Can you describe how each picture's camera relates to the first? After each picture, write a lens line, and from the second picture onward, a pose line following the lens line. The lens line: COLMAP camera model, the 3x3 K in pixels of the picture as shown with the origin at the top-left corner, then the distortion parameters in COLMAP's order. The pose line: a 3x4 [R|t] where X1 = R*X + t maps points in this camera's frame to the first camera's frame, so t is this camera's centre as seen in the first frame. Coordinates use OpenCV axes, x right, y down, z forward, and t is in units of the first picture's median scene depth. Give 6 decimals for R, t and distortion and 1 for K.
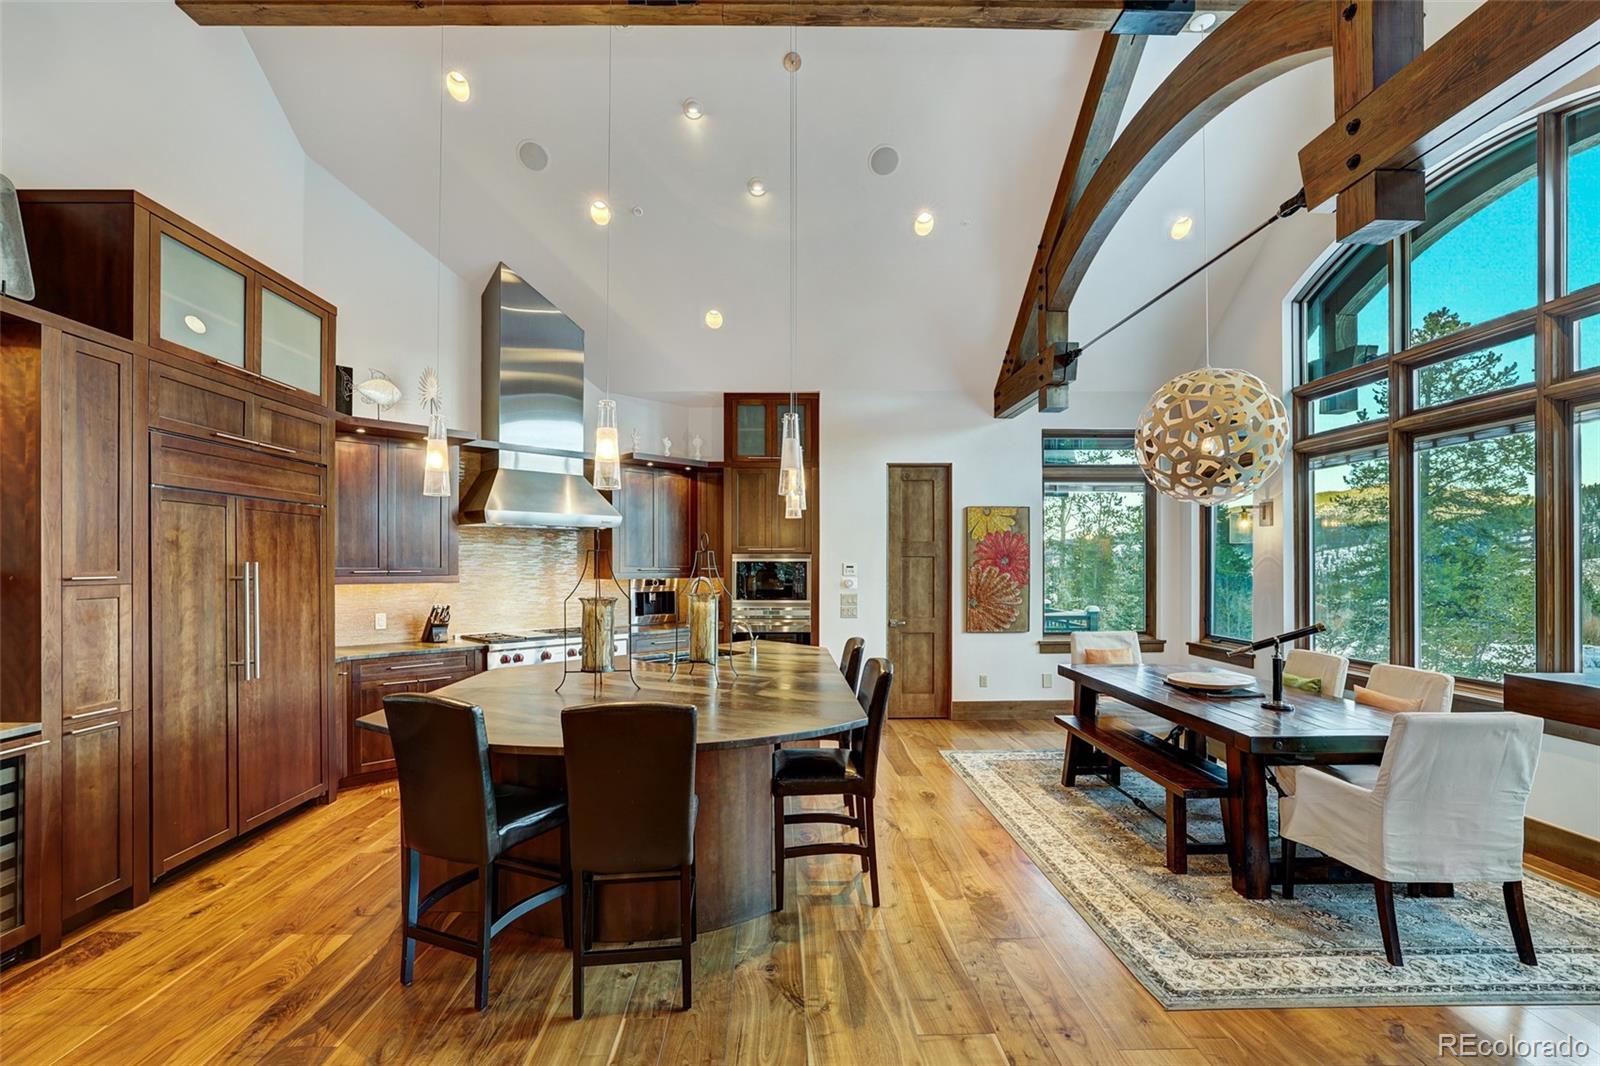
lens RADIAL K [[708.2, 0, 784.4], [0, 708.2, 564.5], [0, 0, 1]] dist [-0.045258, 0.016183]
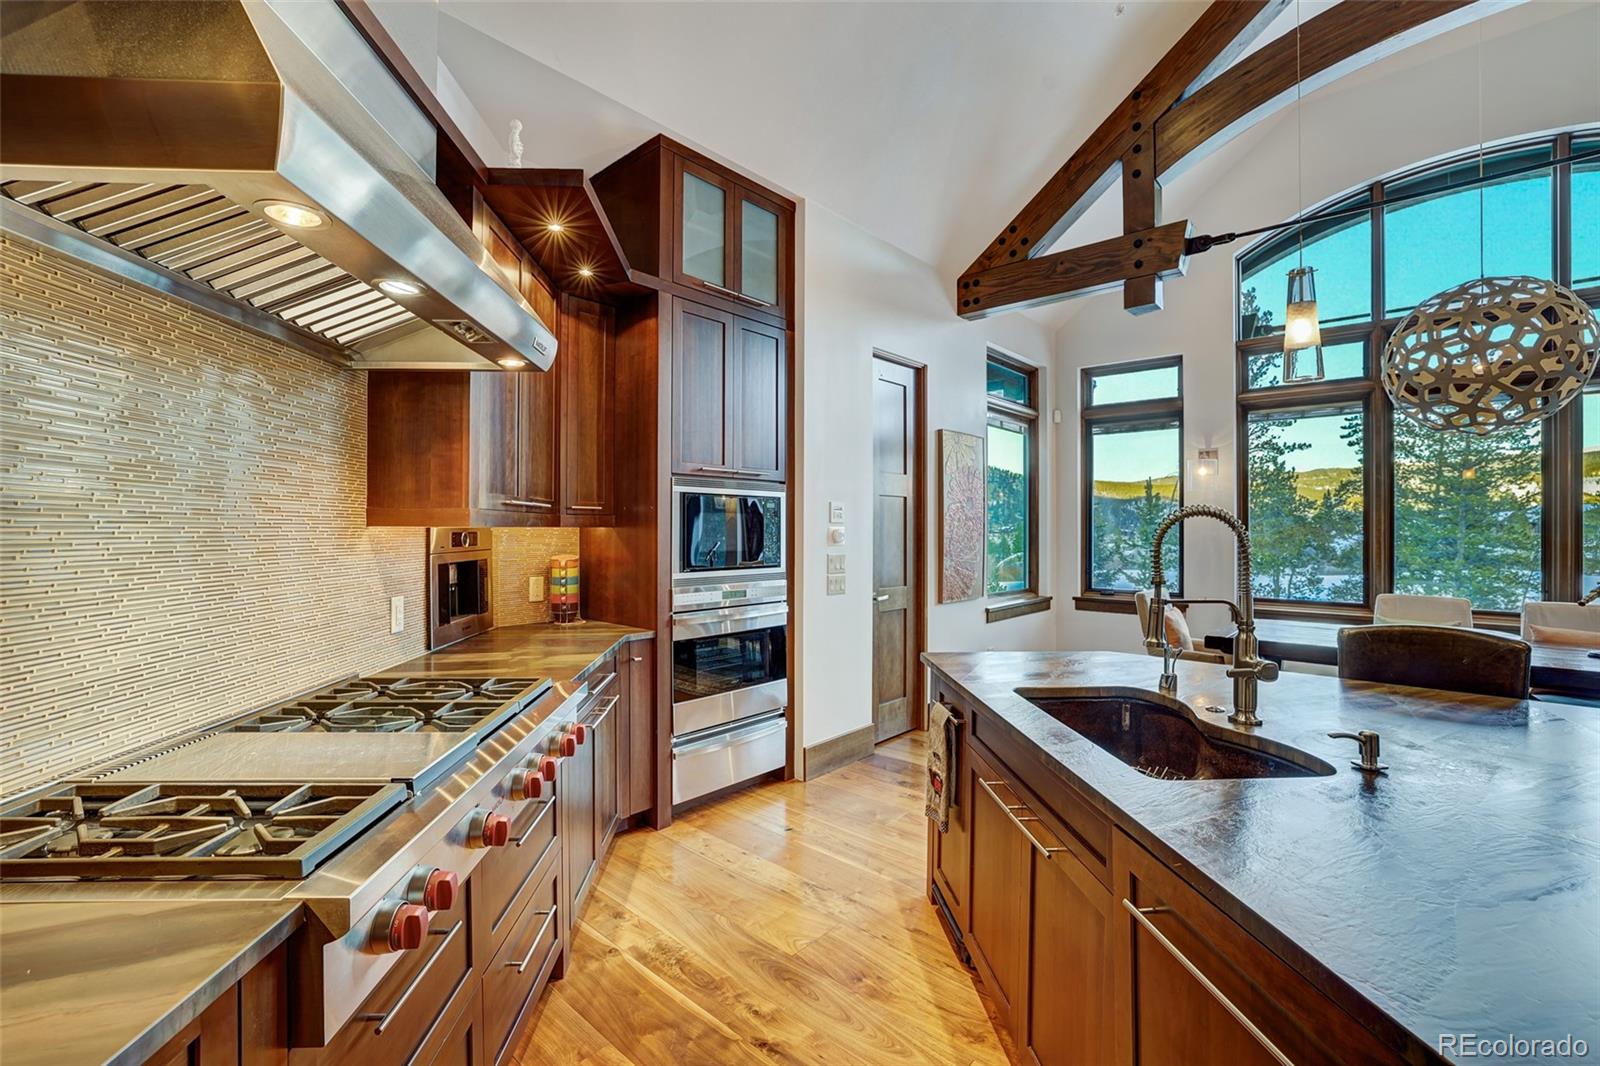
lens RADIAL K [[695.4, 0, 793.3], [0, 695.4, 533.7], [0, 0, 1]] dist [-0.044969, 0.014728]
pose [[0.681701, -0.003190, 0.731624, -0.444545], [-0.001599, 0.999982, 0.005850, 0.025563], [-0.731629, -0.005158, 0.681683, 0.770903]]
